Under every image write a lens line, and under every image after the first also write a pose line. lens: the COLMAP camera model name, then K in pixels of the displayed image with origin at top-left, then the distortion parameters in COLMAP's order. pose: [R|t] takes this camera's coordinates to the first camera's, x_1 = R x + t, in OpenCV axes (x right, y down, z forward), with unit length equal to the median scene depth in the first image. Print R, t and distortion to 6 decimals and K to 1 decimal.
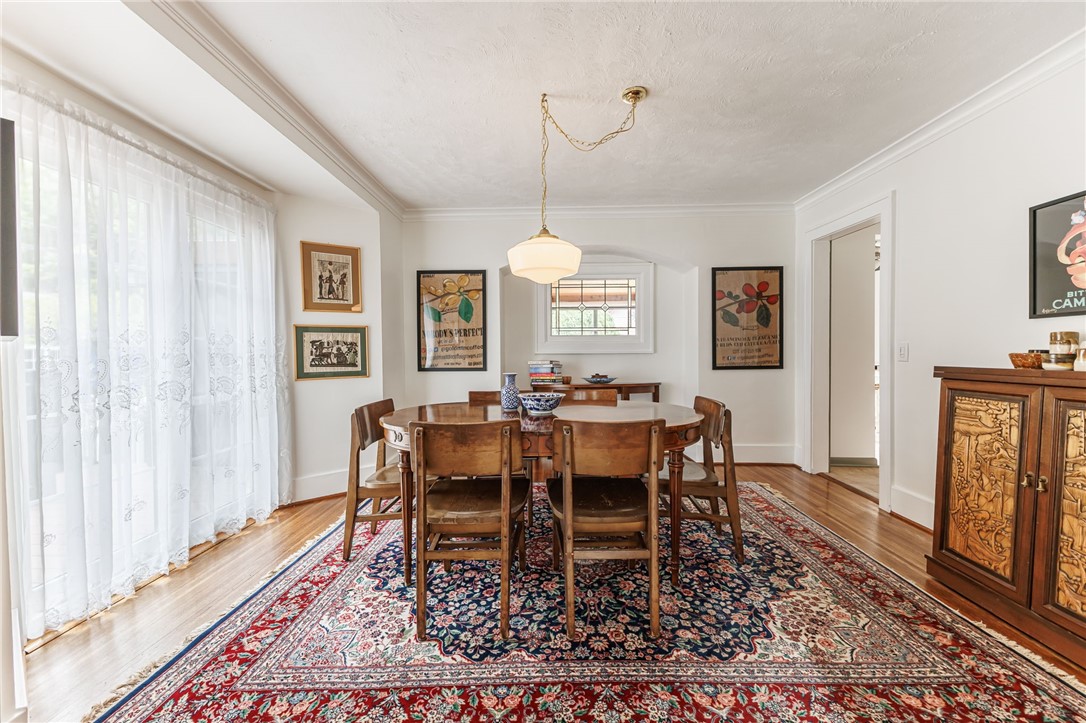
lens RADIAL K [[433.0, 0, 548.8], [0, 433.0, 362.6], [0, 0, 1]] dist [0.003860, -0.000006]
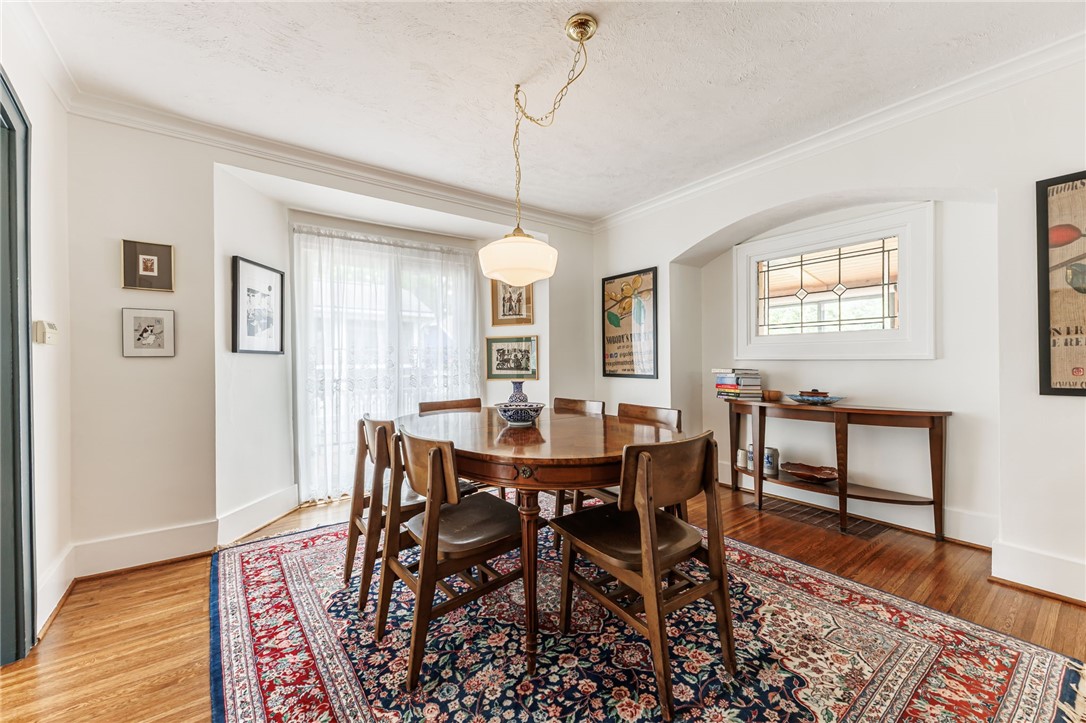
lens RADIAL K [[433.0, 0, 542.6], [0, 433.0, 362.1], [0, 0, 1]] dist [0.003860, -0.000006]
pose [[0.598998, 0.007936, -0.800712, 0.548073], [-0.015597, 0.999877, -0.001759, -0.012396], [0.800599, 0.013542, 0.599048, 0.342721]]
